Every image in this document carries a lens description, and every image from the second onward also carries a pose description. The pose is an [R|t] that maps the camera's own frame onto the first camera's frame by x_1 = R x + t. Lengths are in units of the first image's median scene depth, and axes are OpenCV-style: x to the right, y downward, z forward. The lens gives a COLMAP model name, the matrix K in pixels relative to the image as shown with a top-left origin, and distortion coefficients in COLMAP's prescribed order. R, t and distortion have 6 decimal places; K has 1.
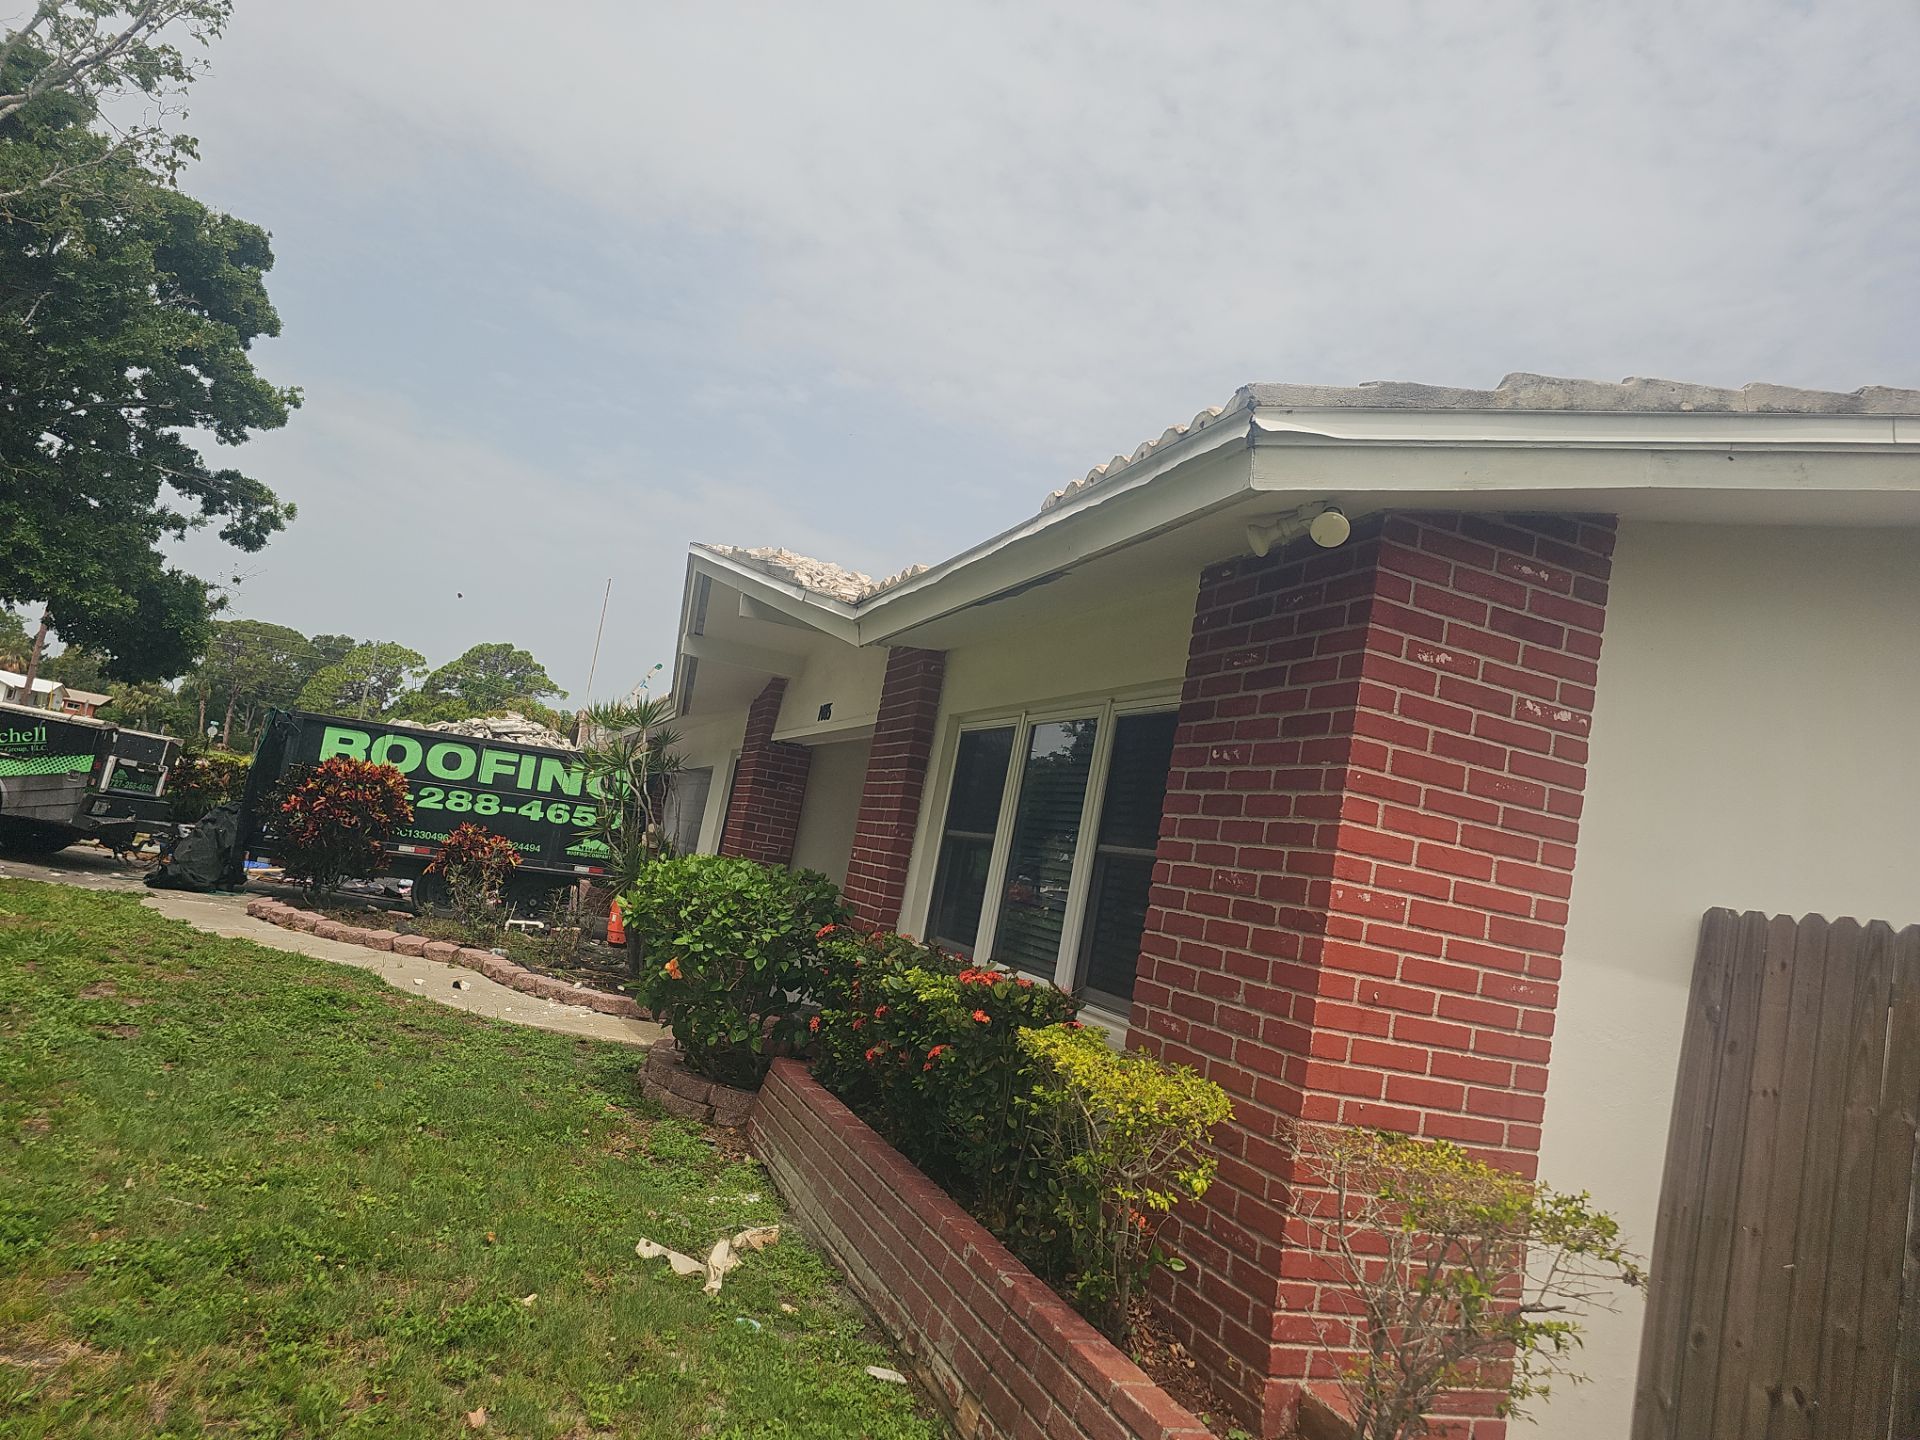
lens RADIAL K [[1265.0, 0, 1021.2], [0, 1265.0, 701.8], [0, 0, 1]] dist [0.073621, -0.049158]
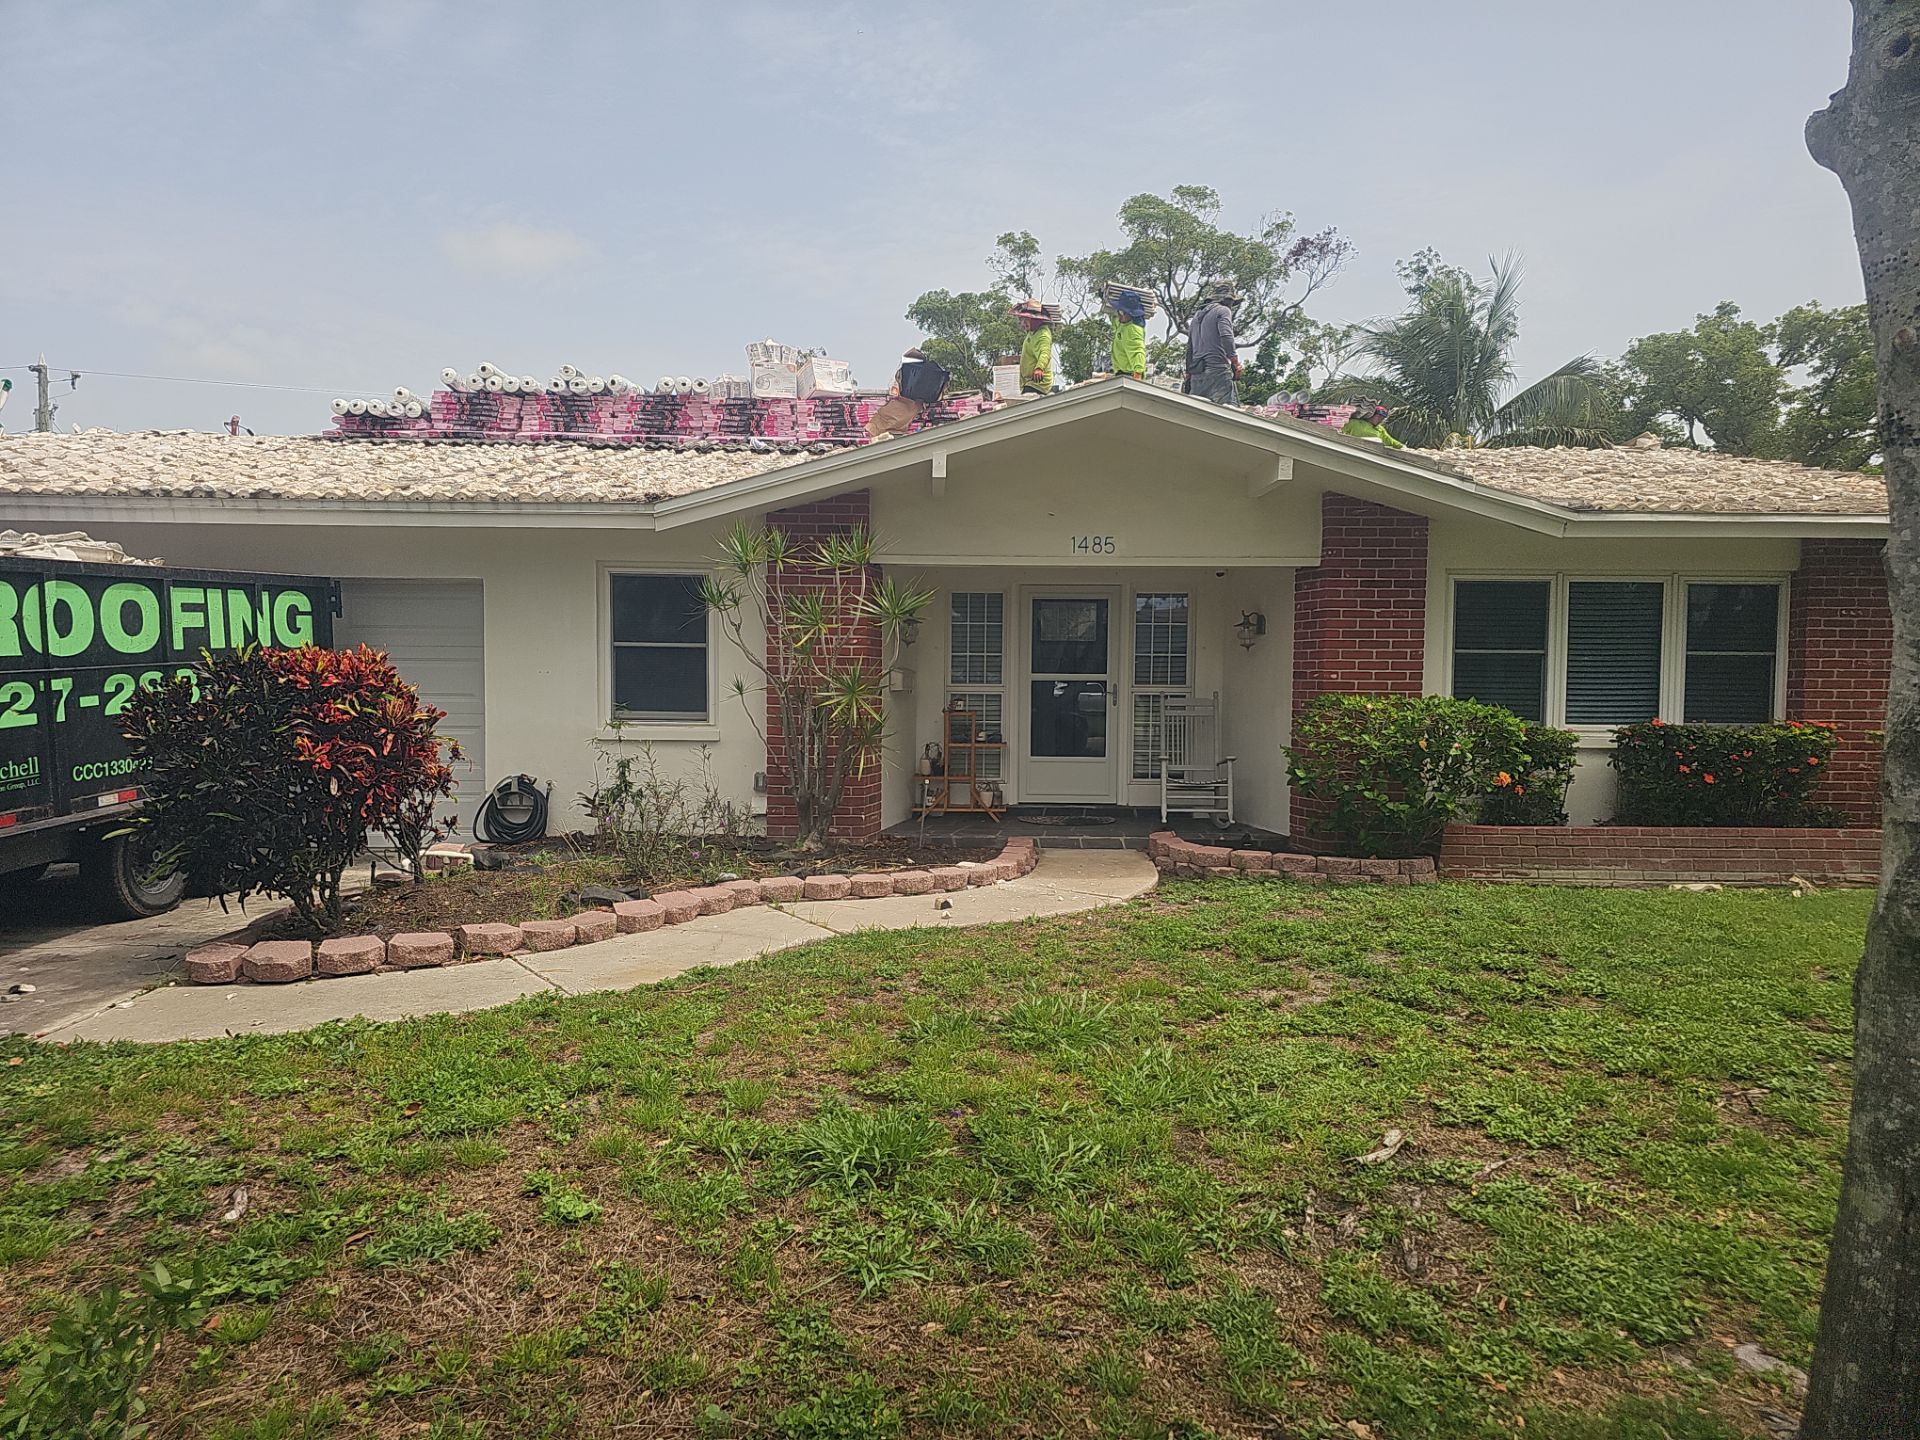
lens RADIAL K [[1238.3, 0, 960.0], [0, 1238.3, 720.0], [0, 0, 1]] dist [0.060395, -0.035655]
pose [[0.354366, -0.208016, 0.911677, -3.047032], [-0.081783, 0.964314, 0.251815, -0.260568], [-0.931524, -0.163795, 0.324707, 2.005881]]
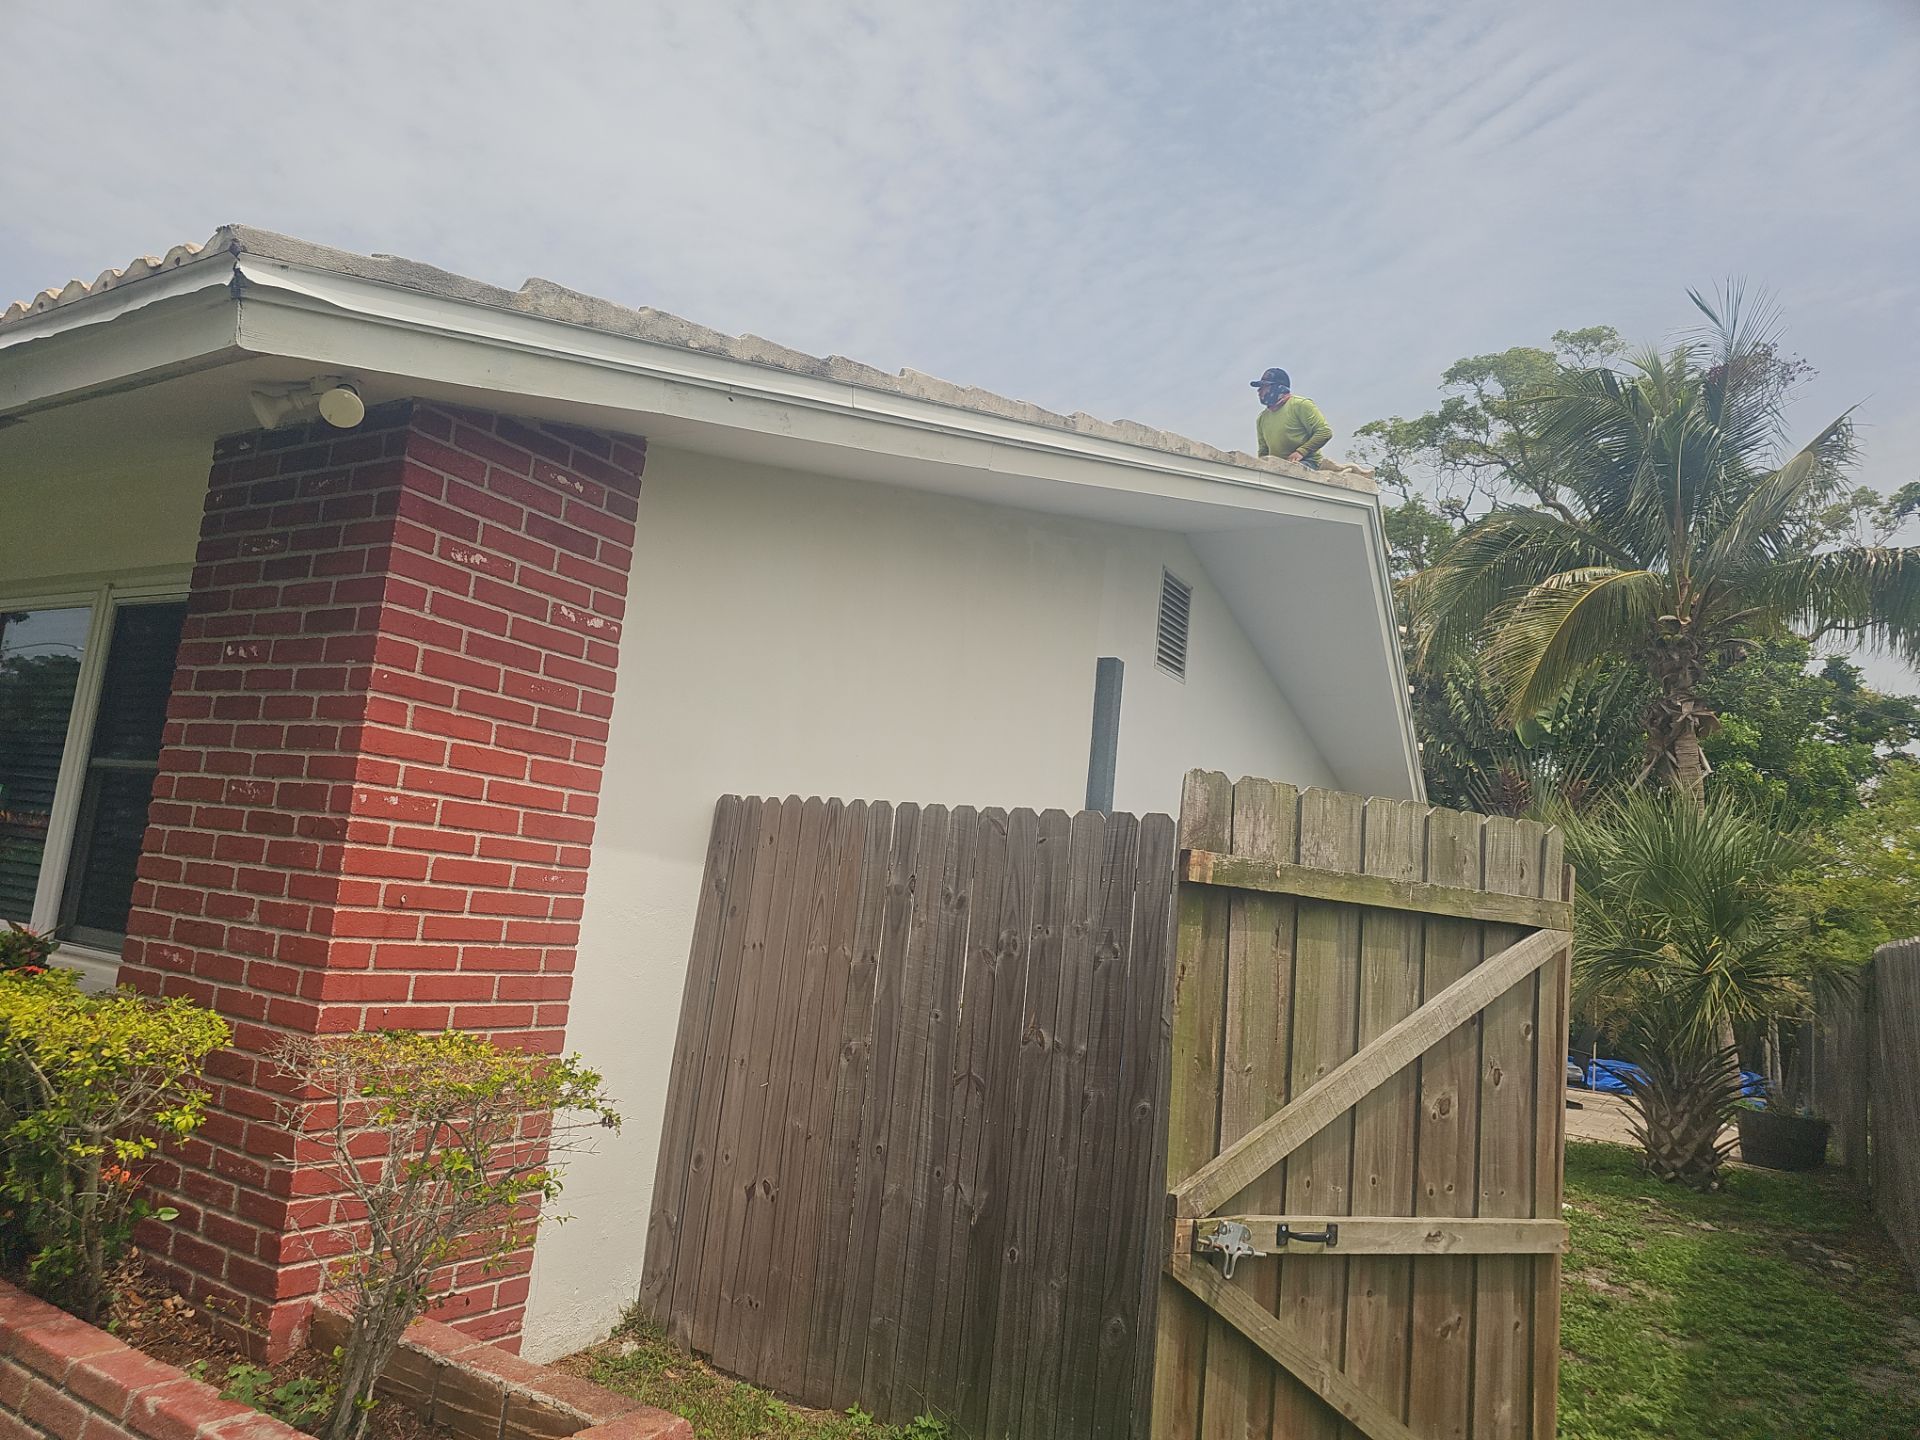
lens RADIAL K [[1238.3, 0, 960.0], [0, 1238.3, 720.0], [0, 0, 1]] dist [0.060395, -0.035655]
pose [[0.808028, -0.004041, 0.589130, 0.056020], [-0.045606, 0.996547, 0.069386, 0.006047], [-0.587376, -0.082934, 0.805054, -0.019118]]
